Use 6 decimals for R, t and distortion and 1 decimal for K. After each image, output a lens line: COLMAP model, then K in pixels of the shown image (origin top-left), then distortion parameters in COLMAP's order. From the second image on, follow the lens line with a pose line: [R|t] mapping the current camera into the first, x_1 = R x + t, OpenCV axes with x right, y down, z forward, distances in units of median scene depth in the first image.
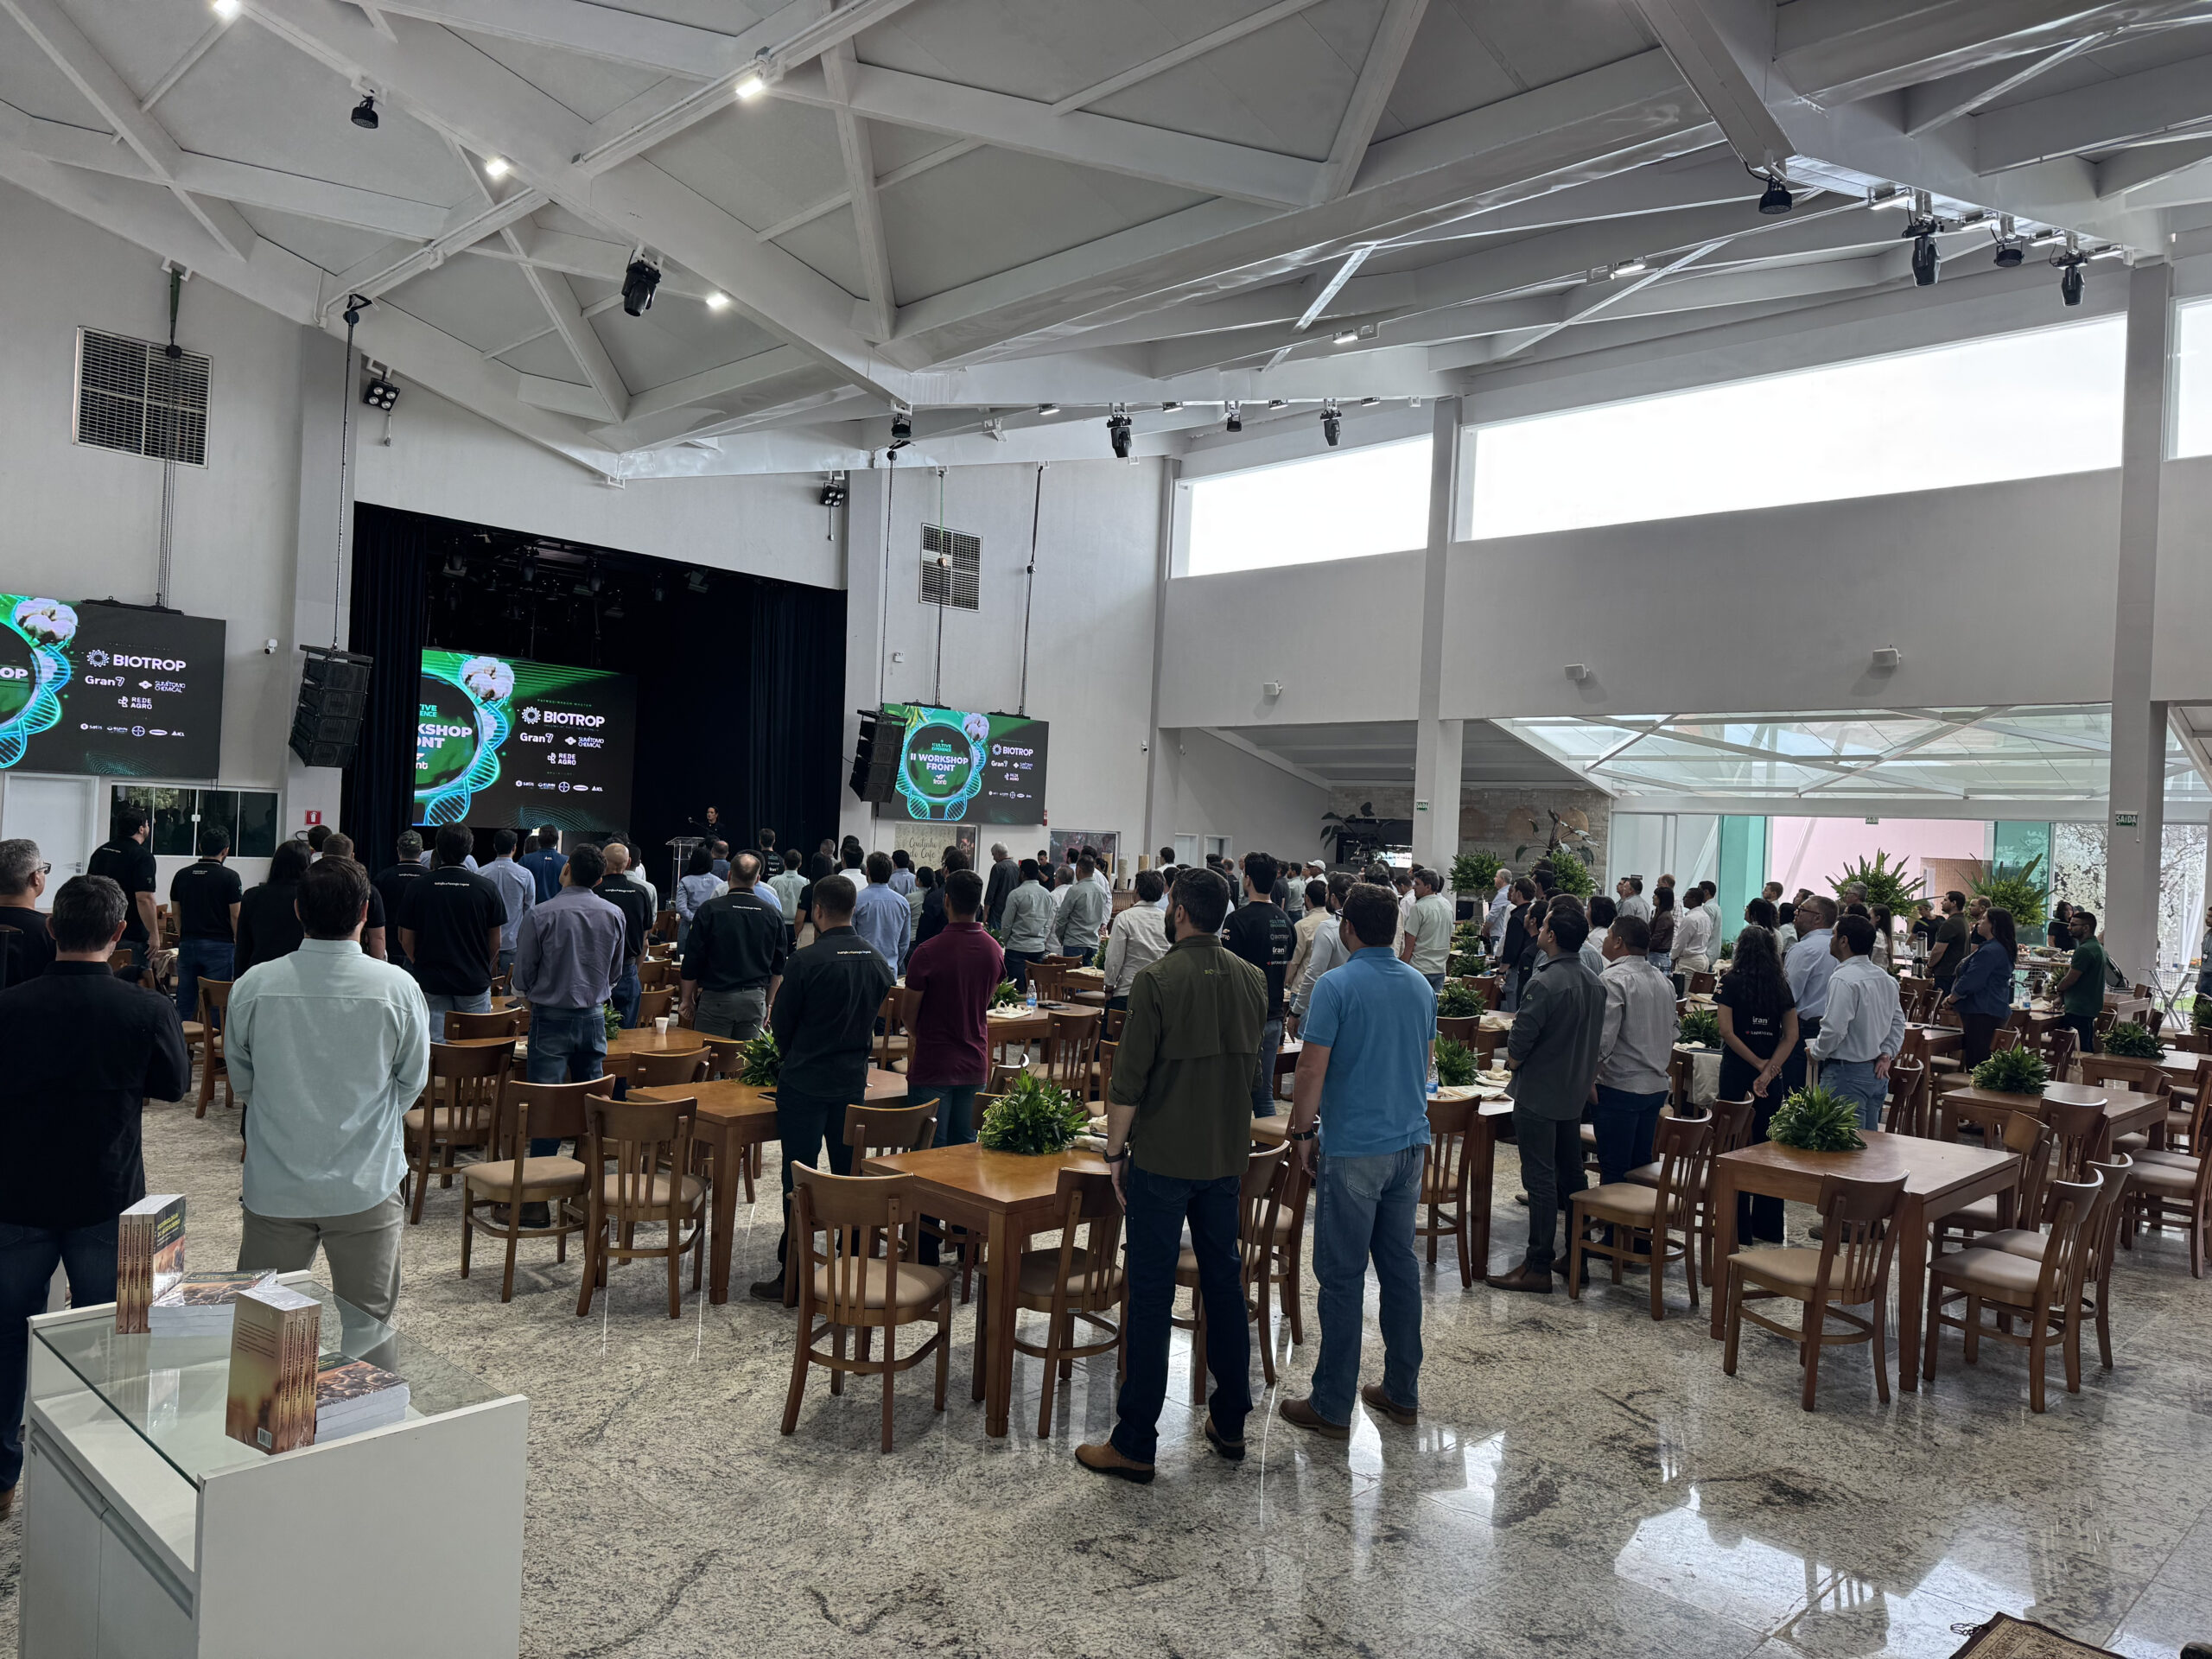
lens RADIAL K [[1555.0, 0, 1113.8], [0, 1555.0, 839.3], [0, 0, 1]] dist [0.025201, -0.035464]
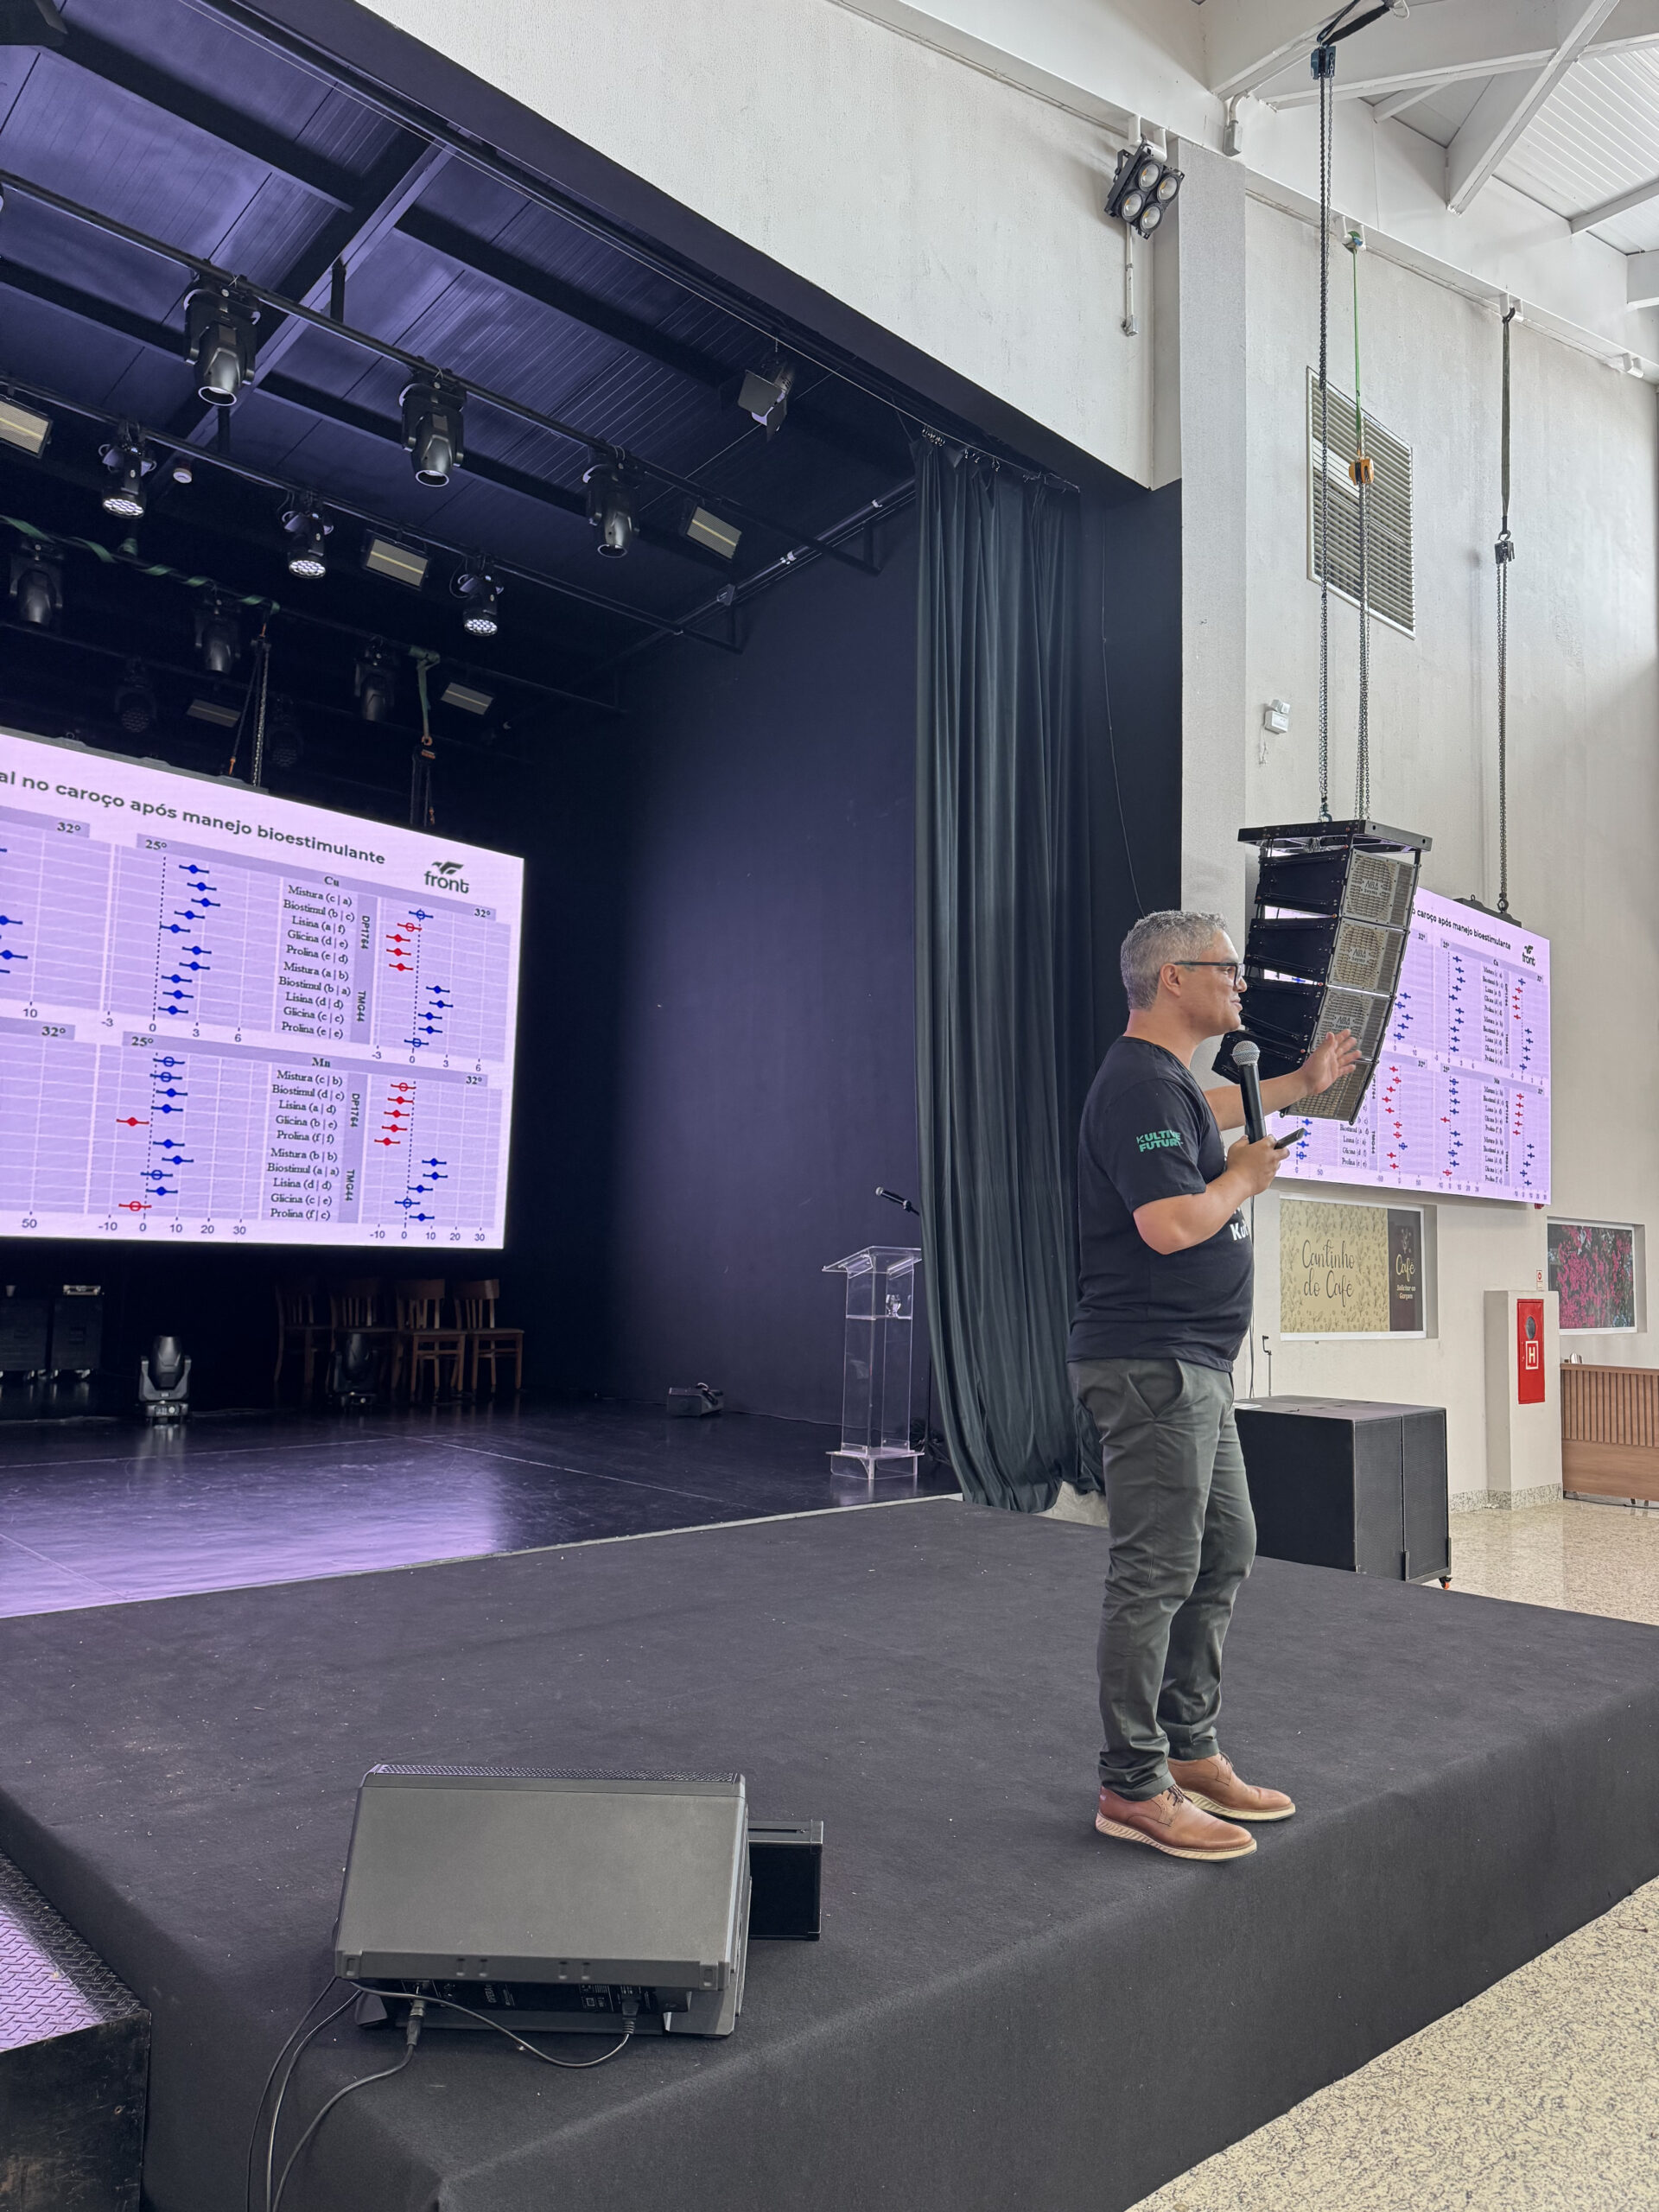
lens RADIAL K [[1555.0, 0, 852.2], [0, 1555.0, 1104.7], [0, 0, 1]] dist [0.025201, -0.035464]
pose [[0.998976, -0.029525, -0.034285, -0.302001], [0.026025, 0.994809, -0.098372, 0.003359], [0.037011, 0.097379, 0.994559, 0.877806]]
